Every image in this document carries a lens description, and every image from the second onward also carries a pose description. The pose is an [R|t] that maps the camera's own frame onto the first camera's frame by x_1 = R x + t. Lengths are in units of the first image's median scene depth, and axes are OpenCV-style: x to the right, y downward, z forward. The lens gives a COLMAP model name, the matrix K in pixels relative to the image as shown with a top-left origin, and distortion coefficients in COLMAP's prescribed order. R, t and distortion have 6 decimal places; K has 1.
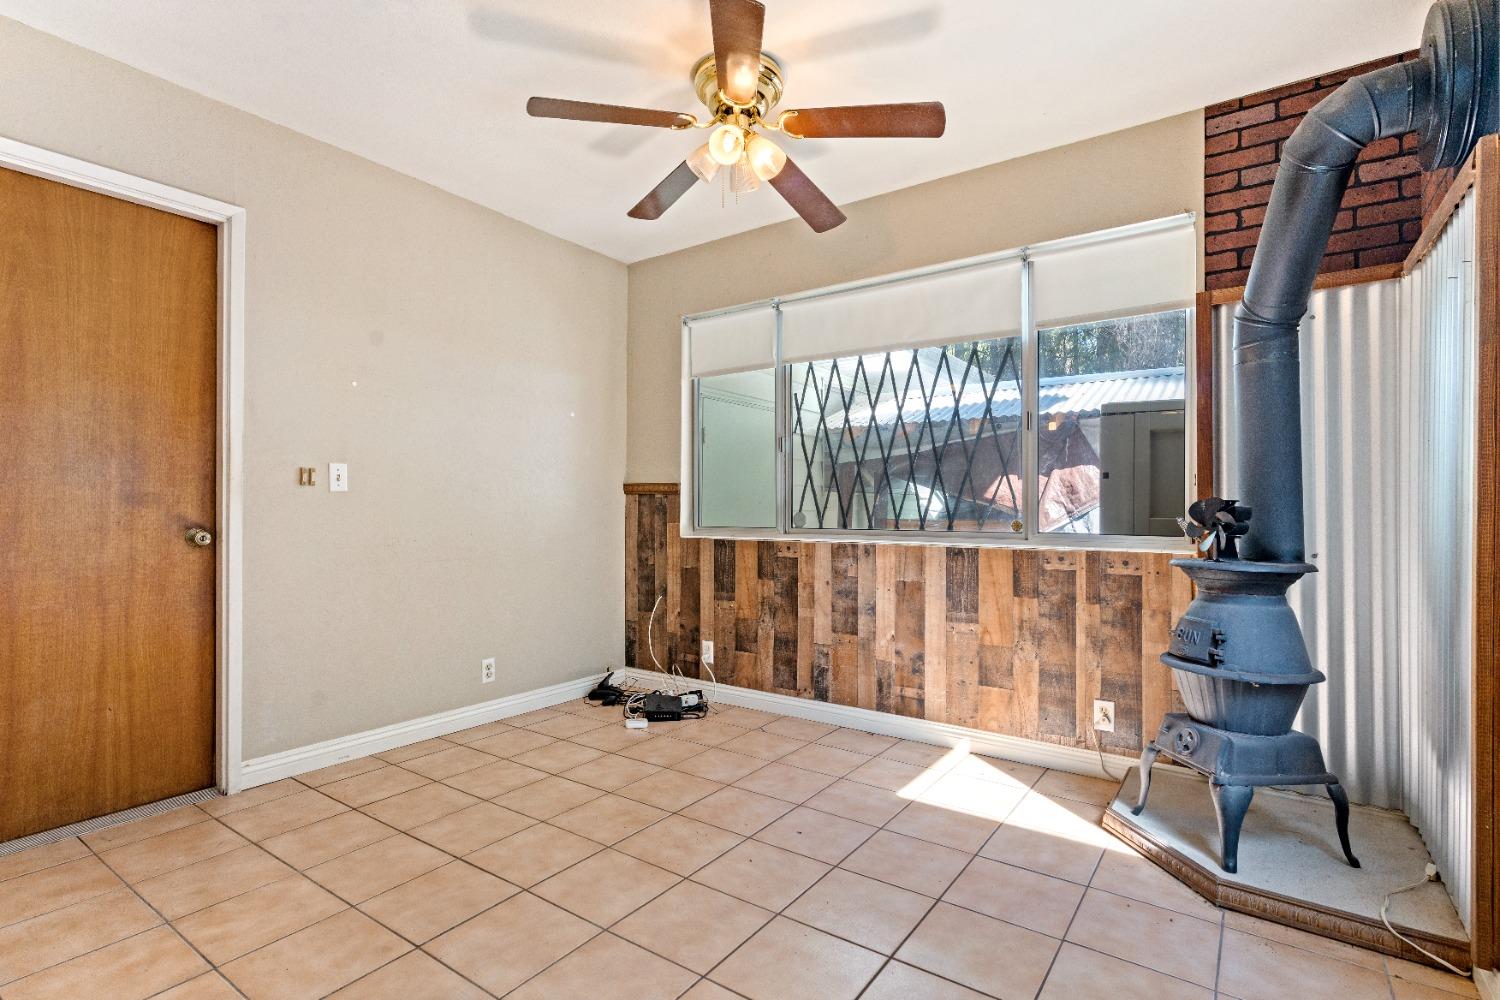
lens RADIAL K [[717.0, 0, 745.4], [0, 717.0, 507.2], [0, 0, 1]] dist [0.004634, -0.000047]
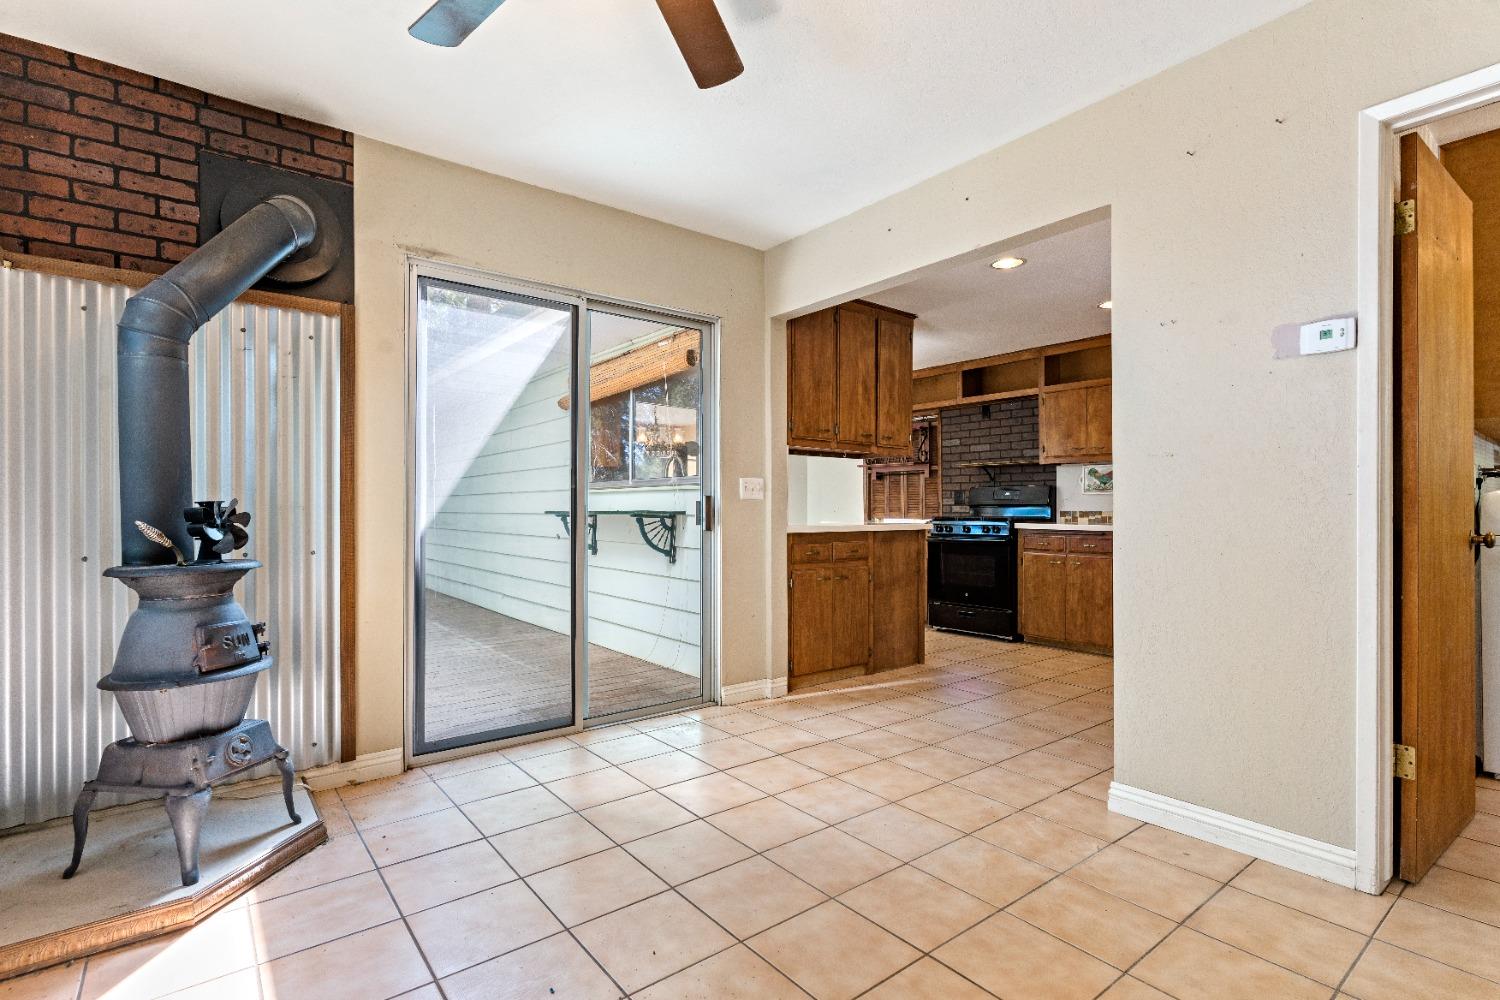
lens RADIAL K [[717.0, 0, 739.4], [0, 717.0, 505.8], [0, 0, 1]] dist [0.004634, -0.000047]
pose [[-0.957878, 0.003295, 0.287156, -0.319138], [0.000528, 0.999953, -0.009714, 0.005853], [-0.287174, -0.009153, -0.957835, 1.772509]]
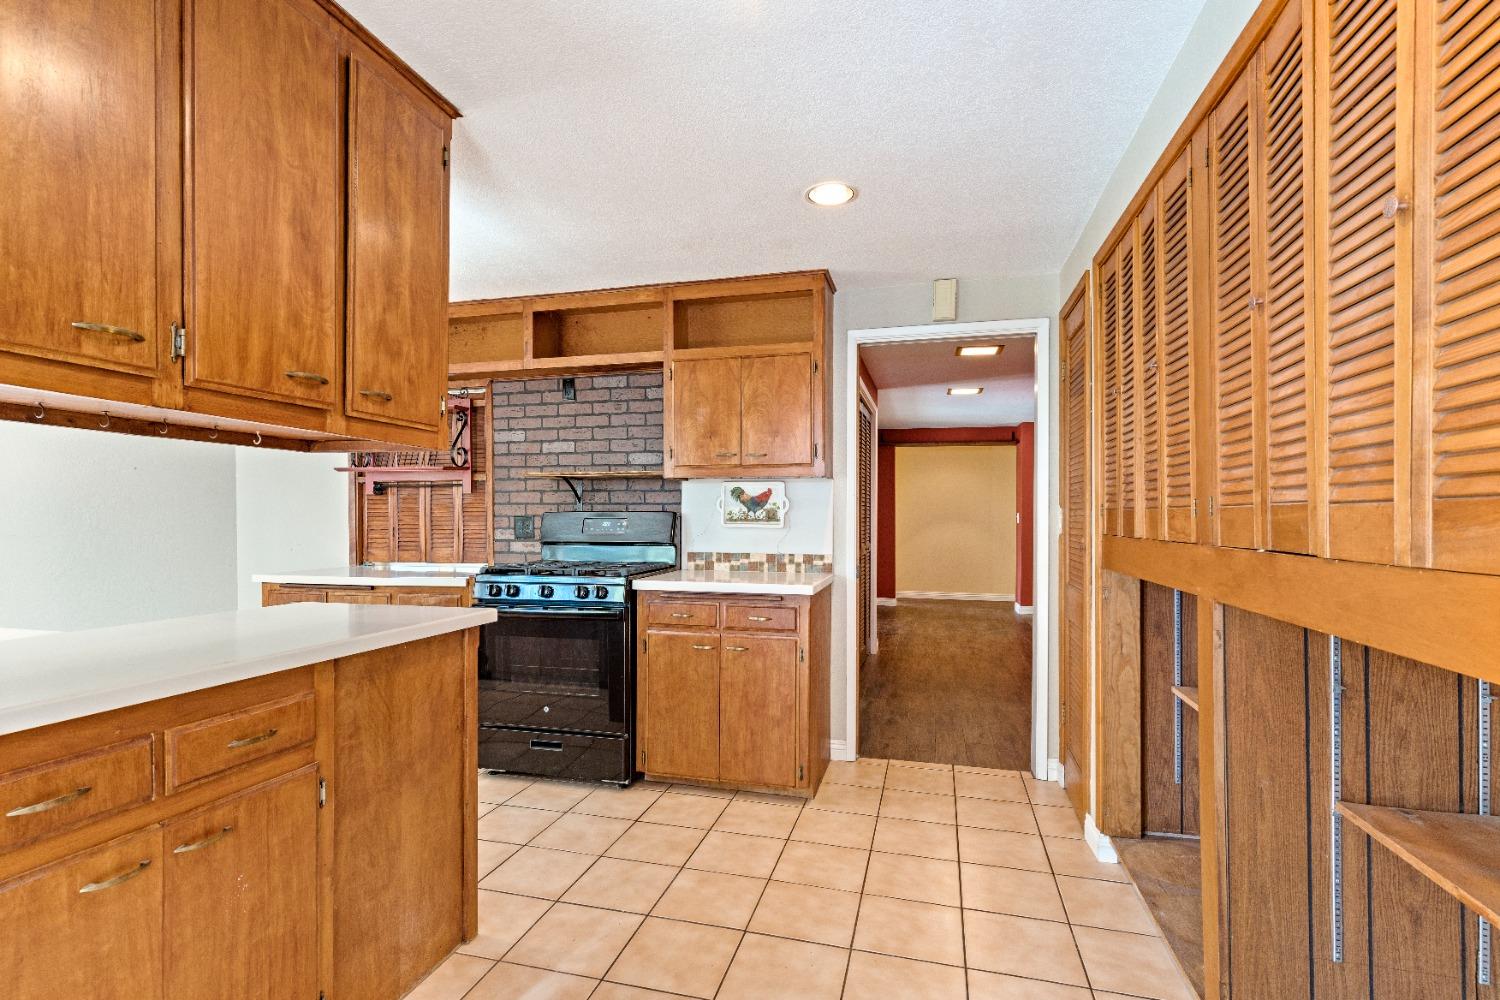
lens RADIAL K [[717.0, 0, 743.7], [0, 717.0, 513.8], [0, 0, 1]] dist [0.004634, -0.000047]
pose [[-0.938100, 0.002155, -0.346358, -0.228849], [0.004703, 0.999968, -0.006518, -0.083373], [0.346333, -0.007743, -0.938080, 0.449981]]
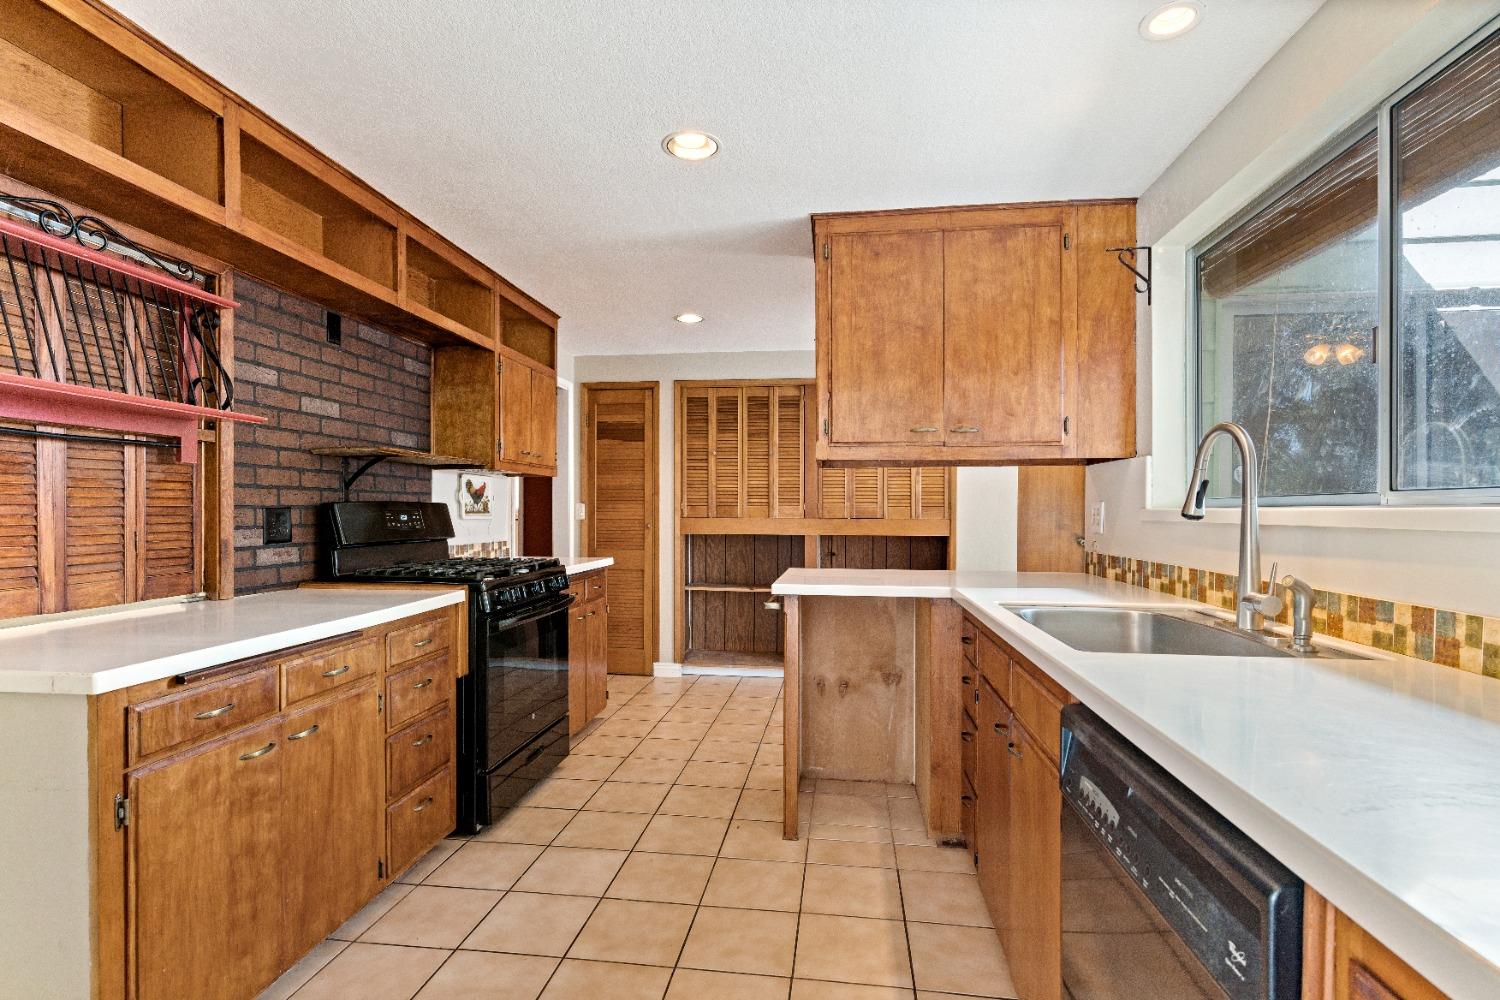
lens RADIAL K [[717.0, 0, 745.0], [0, 717.0, 506.9], [0, 0, 1]] dist [0.004634, -0.000047]
pose [[0.460440, 0.002184, -0.887688, 1.078290], [-0.002260, 0.999997, 0.001288, -0.096005], [0.887688, 0.001413, 0.460443, -1.398915]]
